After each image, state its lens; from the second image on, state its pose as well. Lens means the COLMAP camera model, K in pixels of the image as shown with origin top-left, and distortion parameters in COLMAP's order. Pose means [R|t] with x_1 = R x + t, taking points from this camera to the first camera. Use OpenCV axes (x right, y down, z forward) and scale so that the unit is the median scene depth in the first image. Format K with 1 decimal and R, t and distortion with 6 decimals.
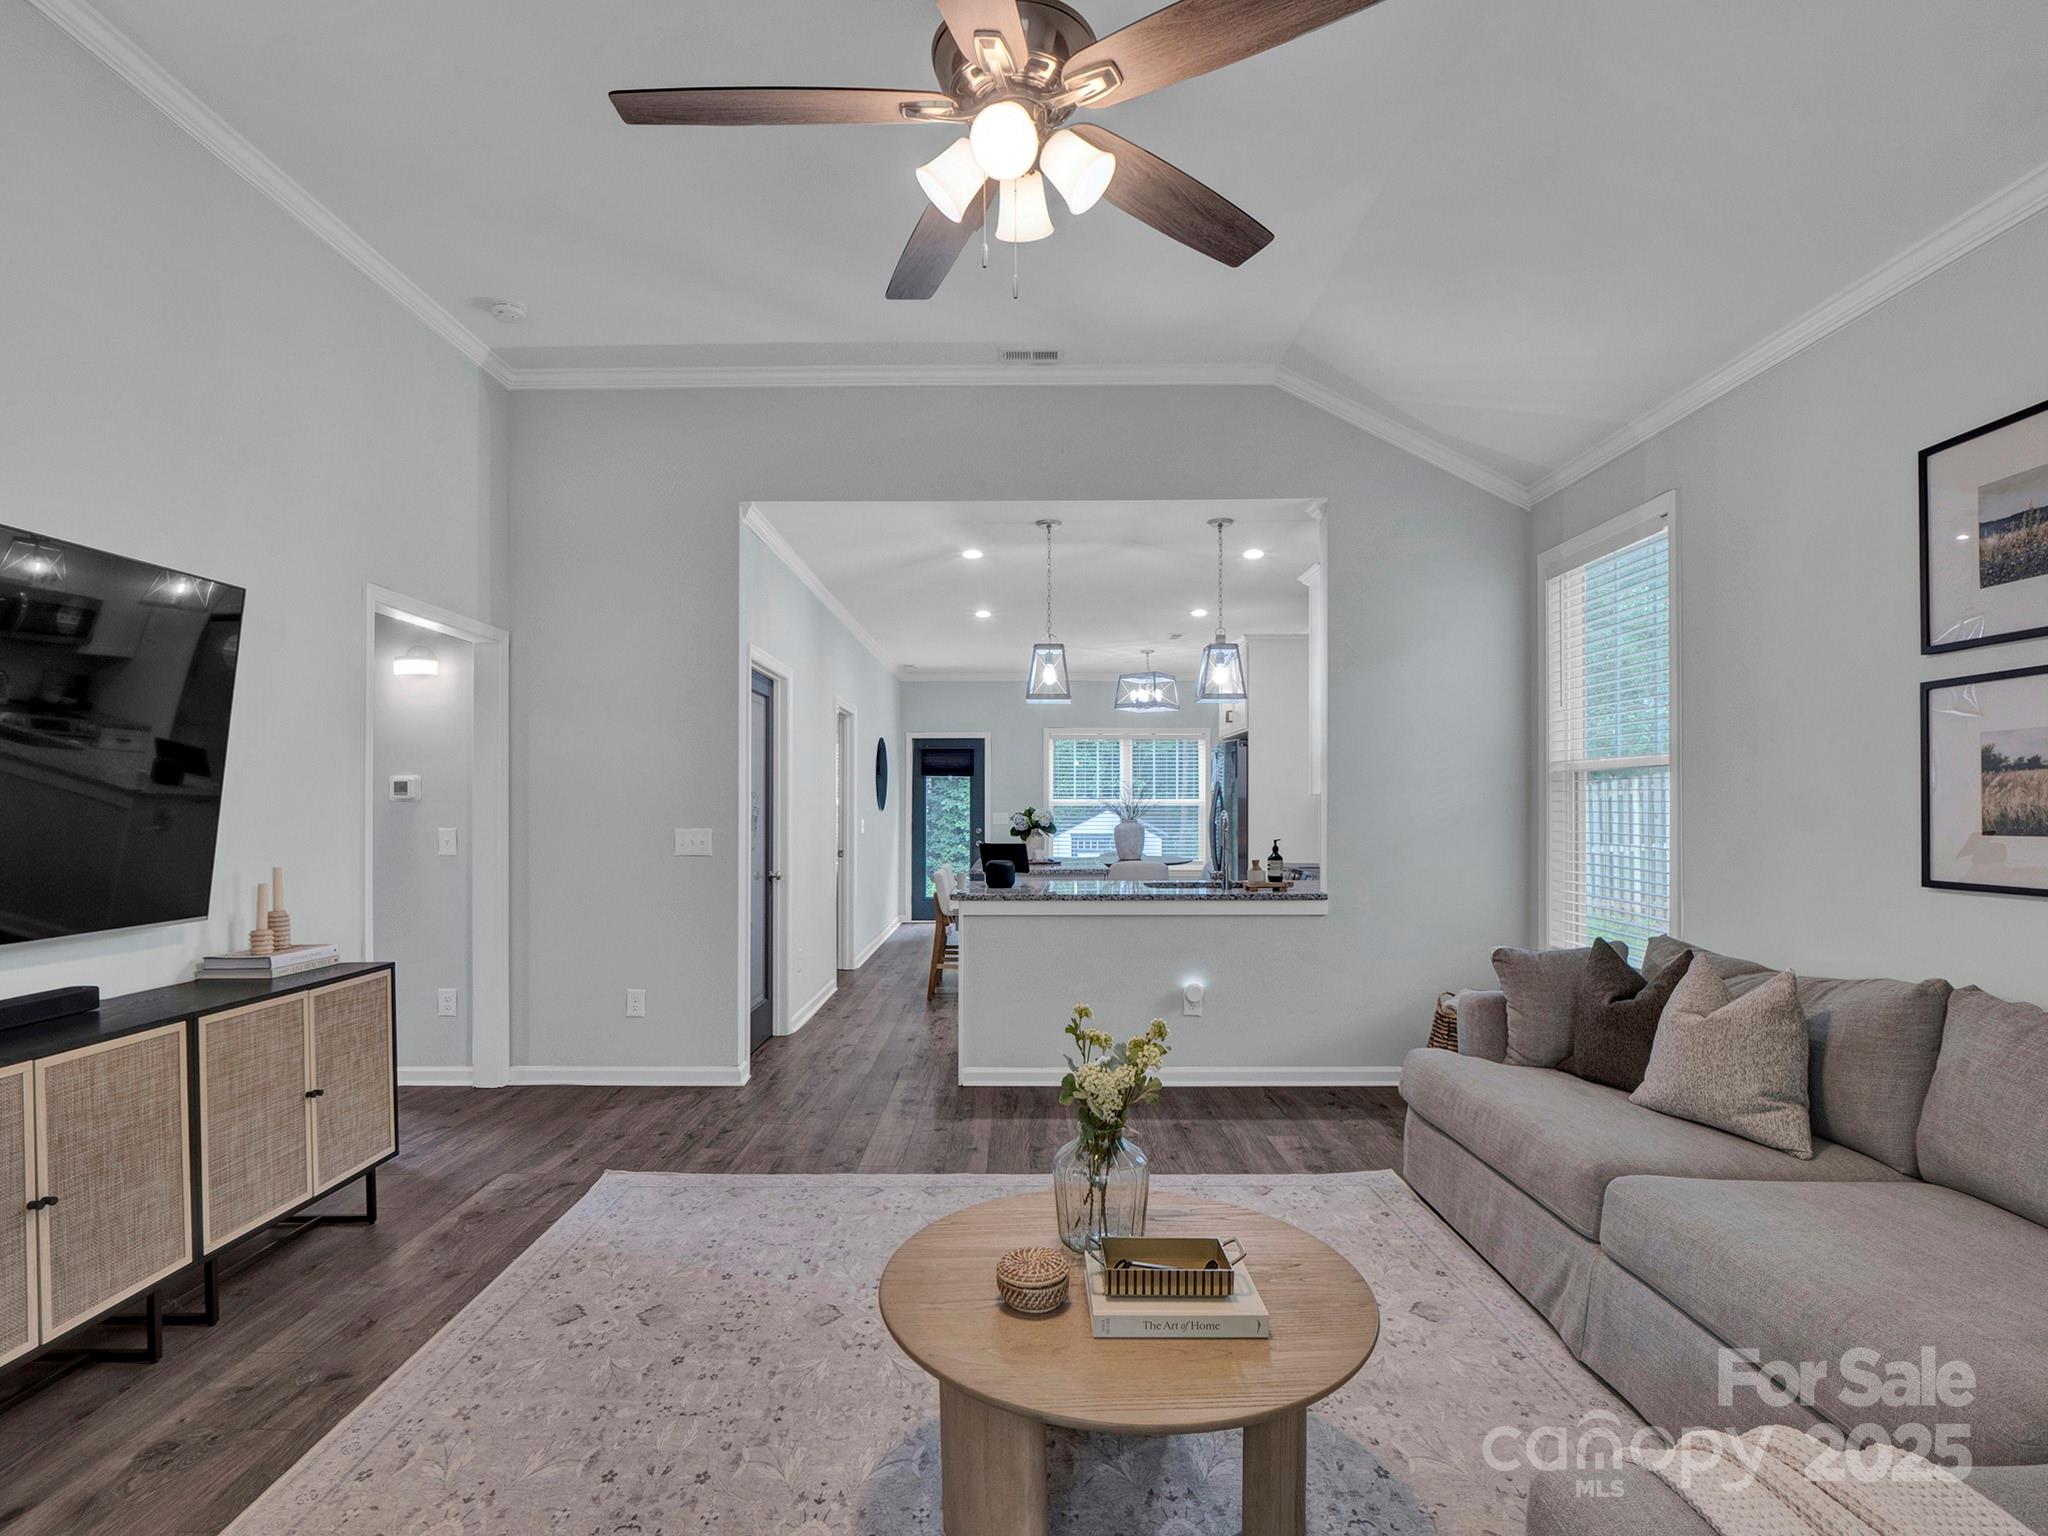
lens RADIAL K [[1005.9, 0, 1005.0], [0, 1005.9, 808.6], [0, 0, 1]] dist [-0.002080, -0.000625]
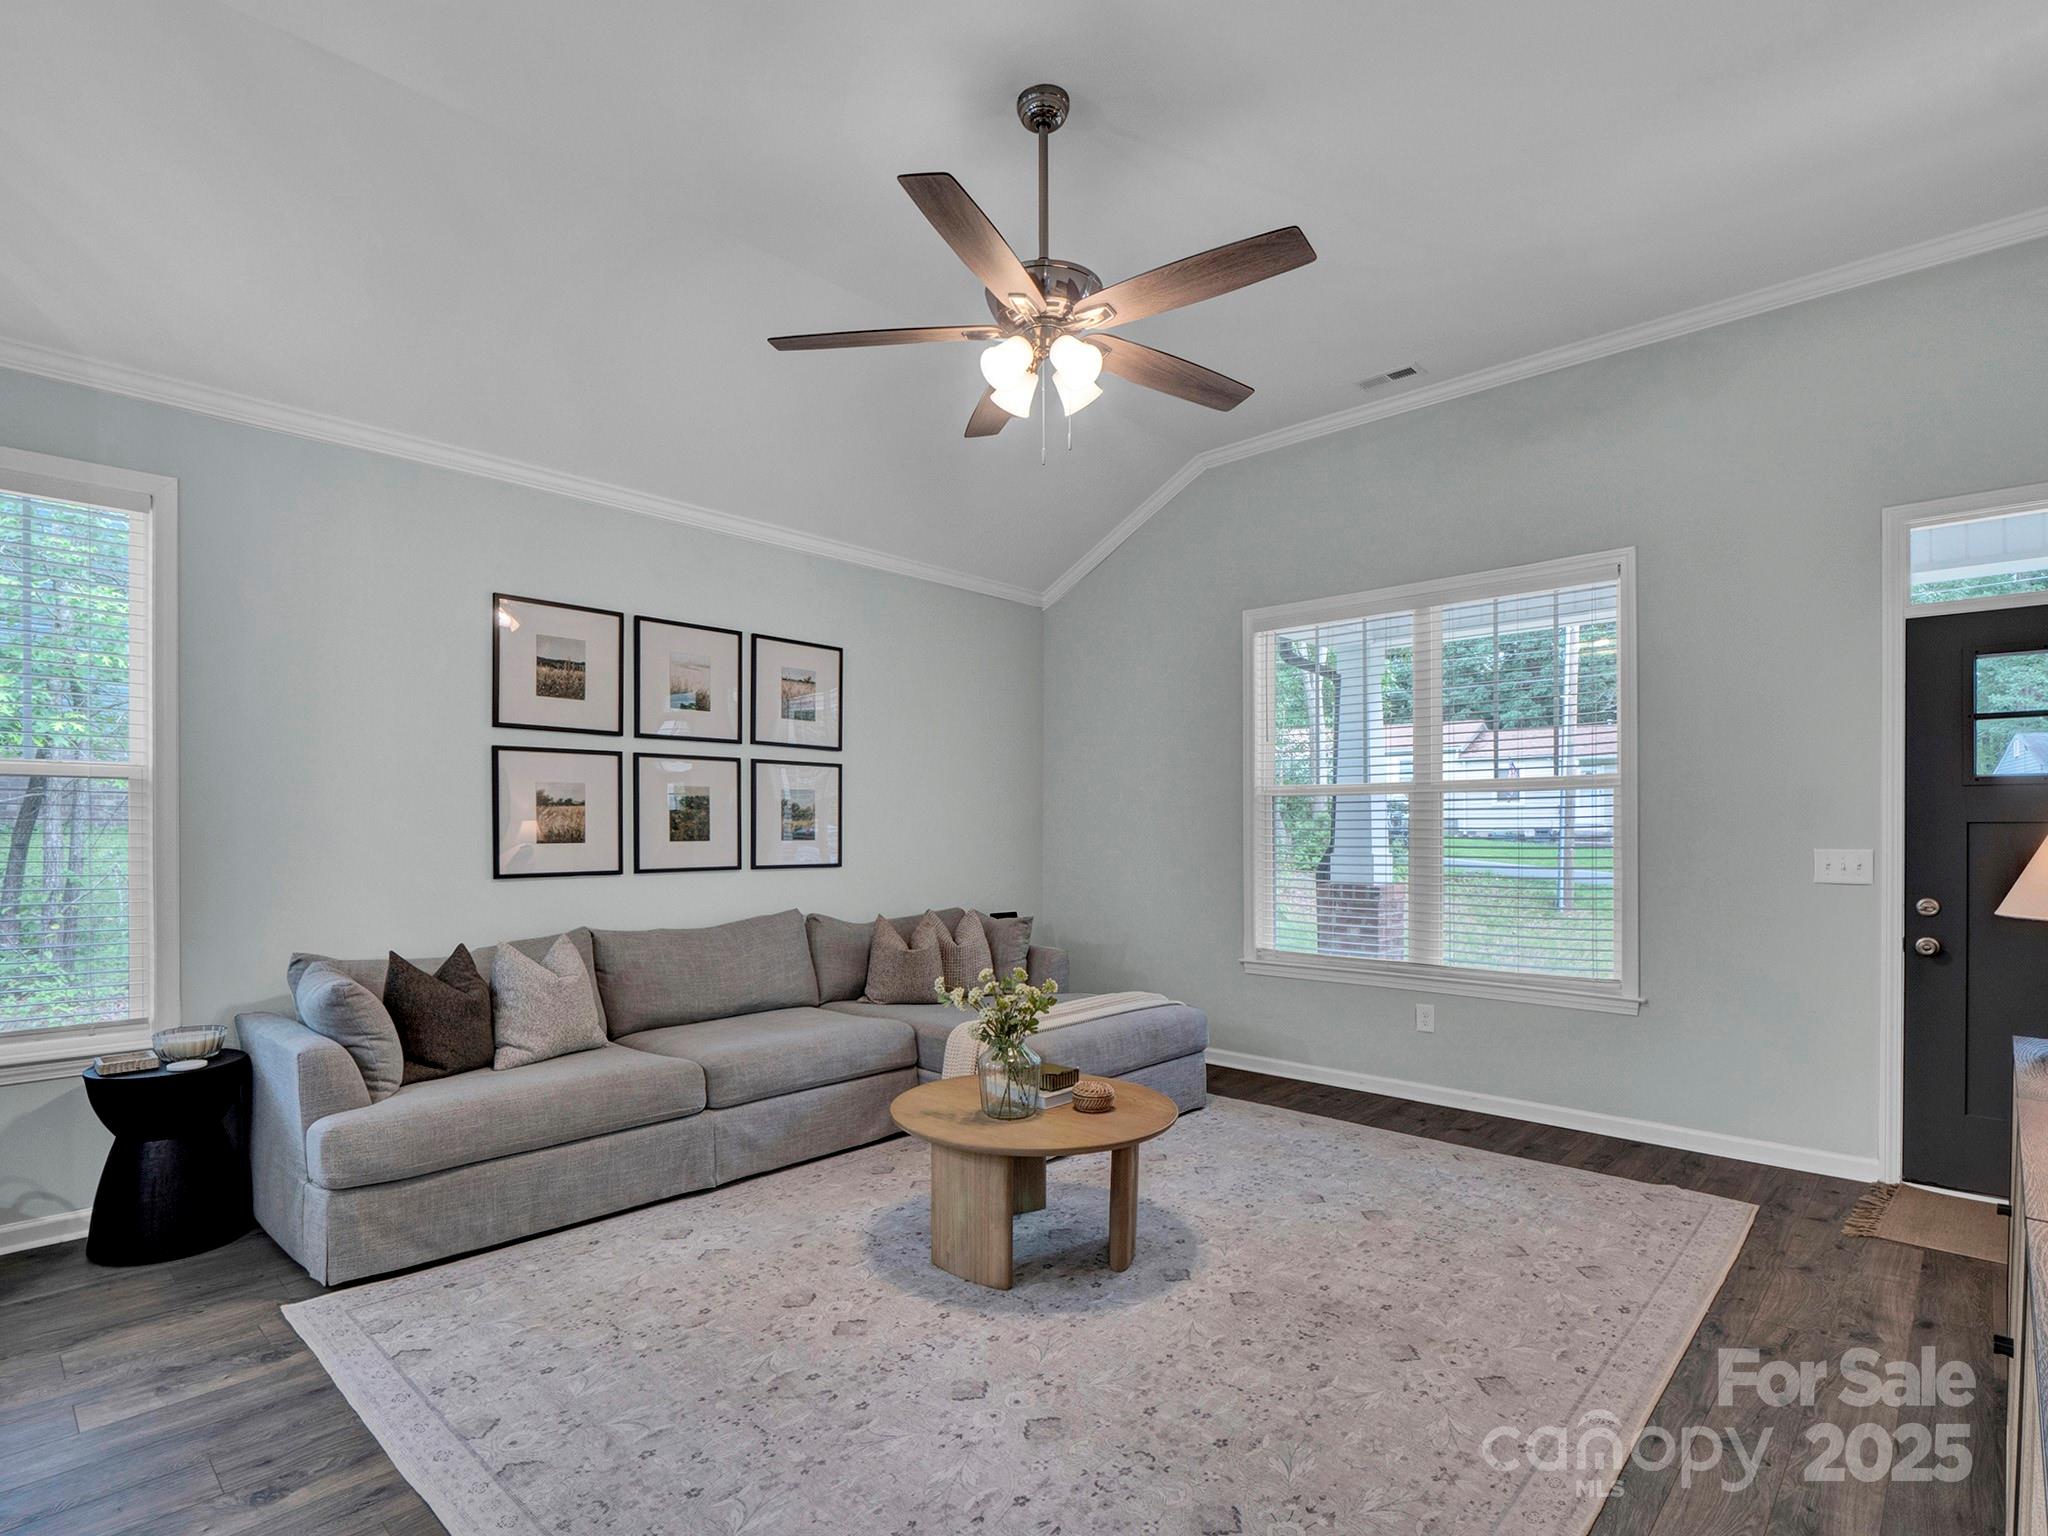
lens RADIAL K [[1057.6, 0, 998.7], [0, 1057.6, 836.0], [0, 0, 1]] dist [-0.003770, -0.000993]
pose [[-0.726765, -0.004042, 0.686874, -0.333257], [0.001708, 0.999969, 0.007692, 0.000654], [-0.686884, 0.006763, -0.726736, 0.733329]]
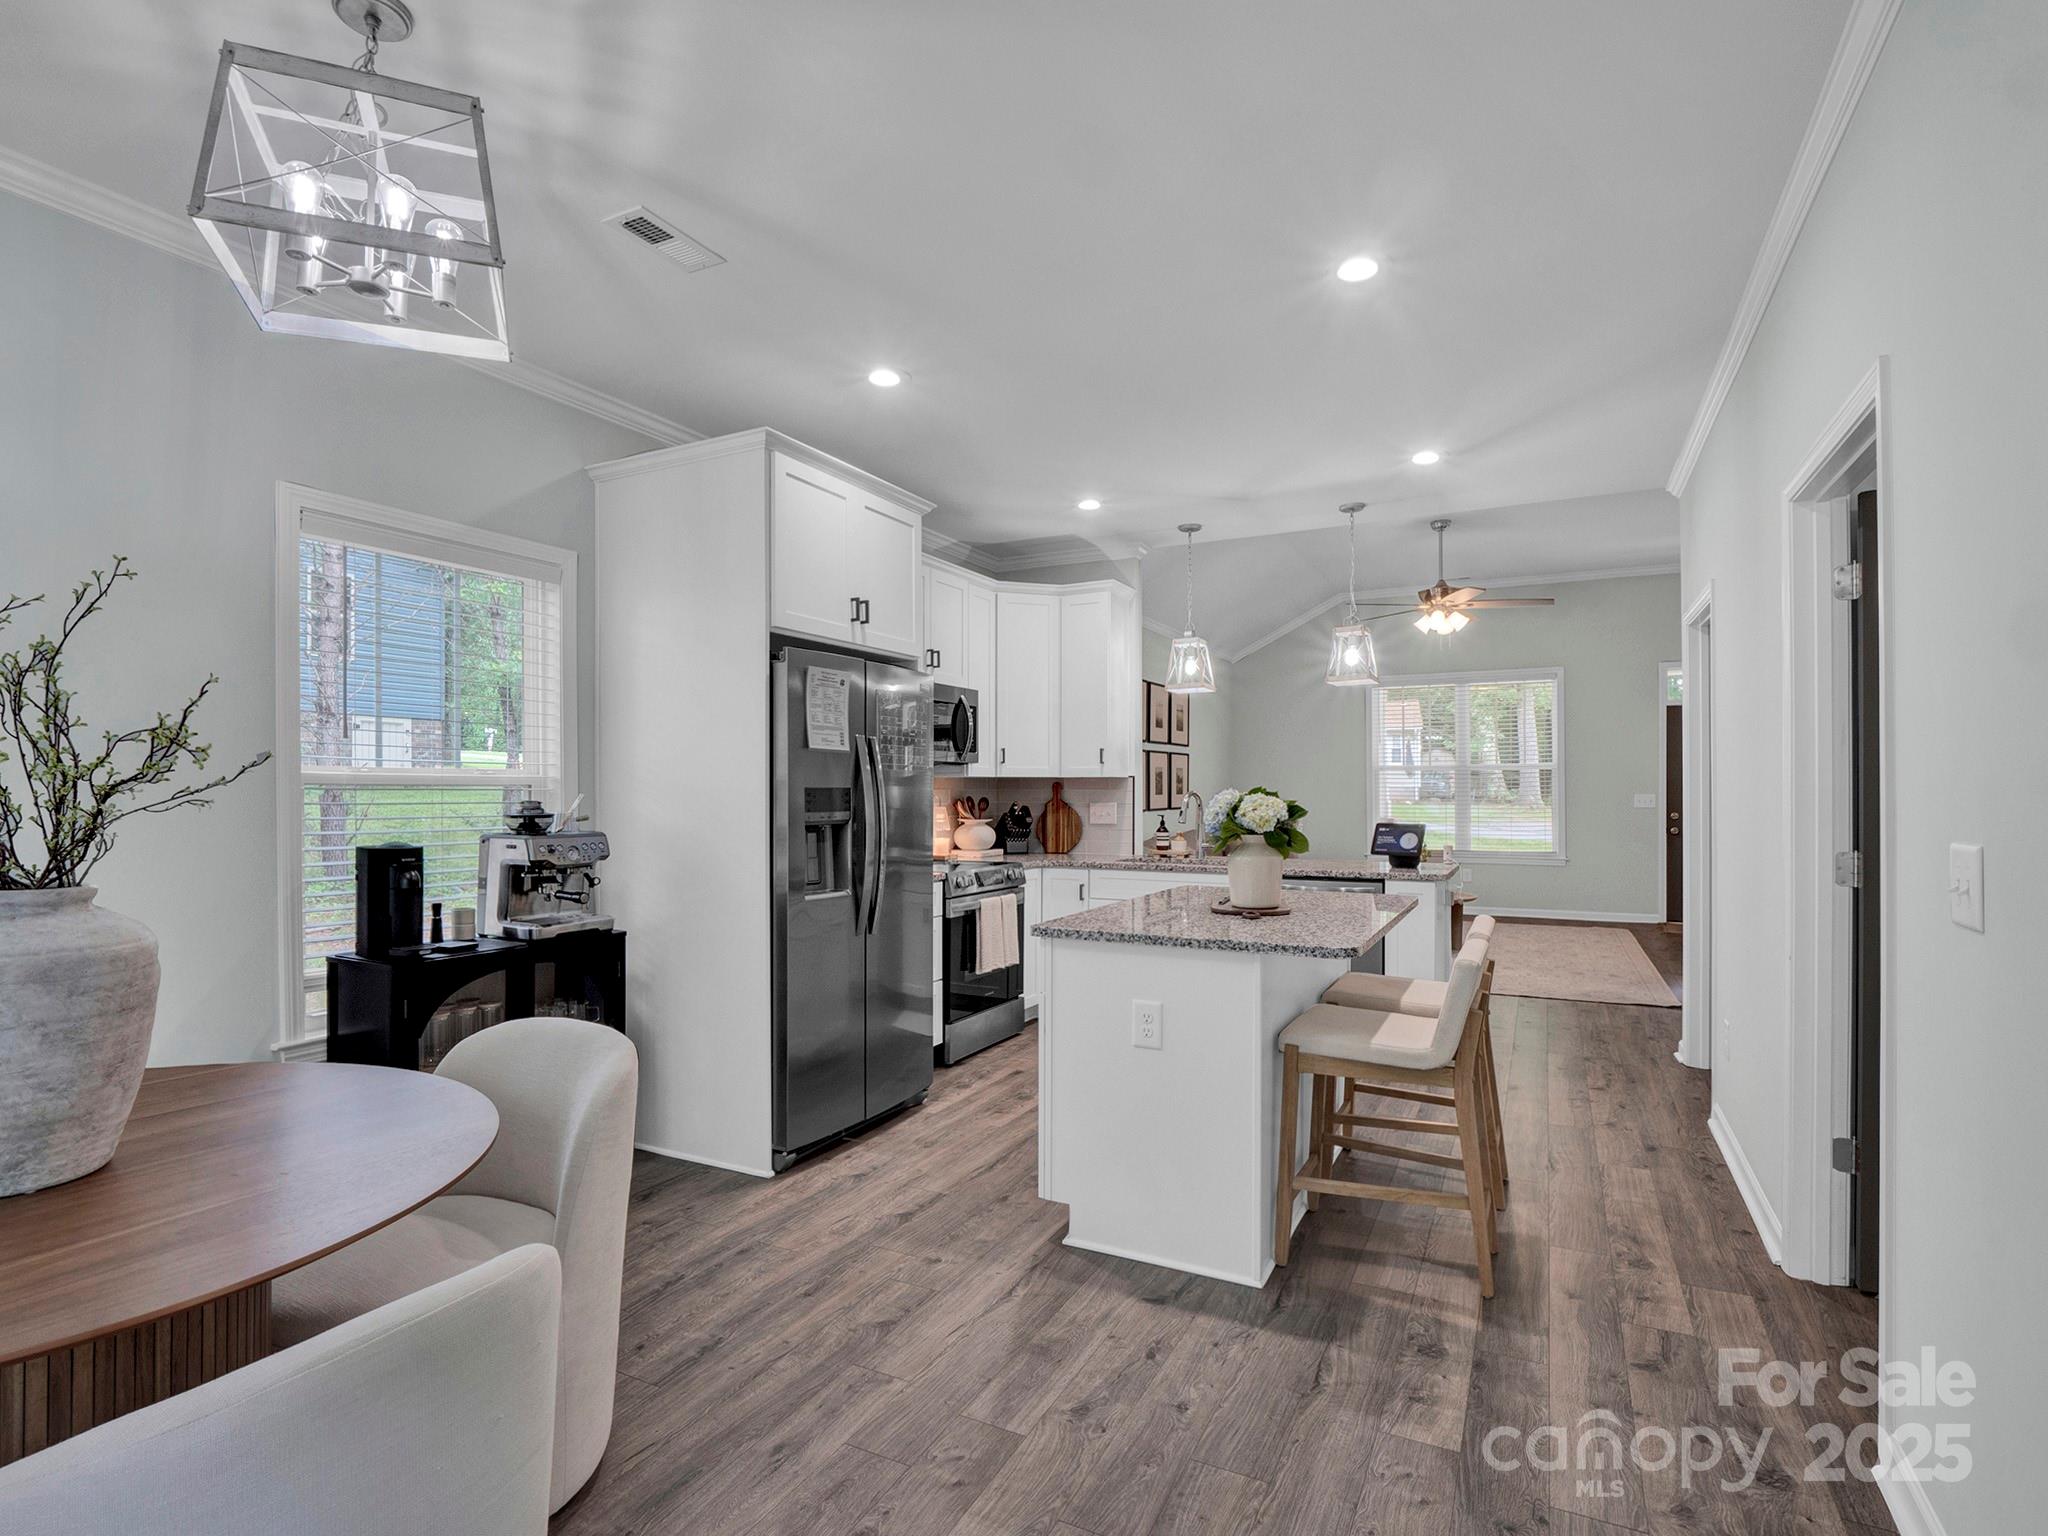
lens RADIAL K [[1050.2, 0, 1036.5], [0, 1050.2, 779.8], [0, 0, 1]] dist [0.026229, -0.032297]
pose [[-0.905093, 0.006969, 0.425156, -0.104091], [0.004926, 0.999970, -0.005906, -0.003287], [-0.425184, -0.003252, -0.905101, 1.829601]]
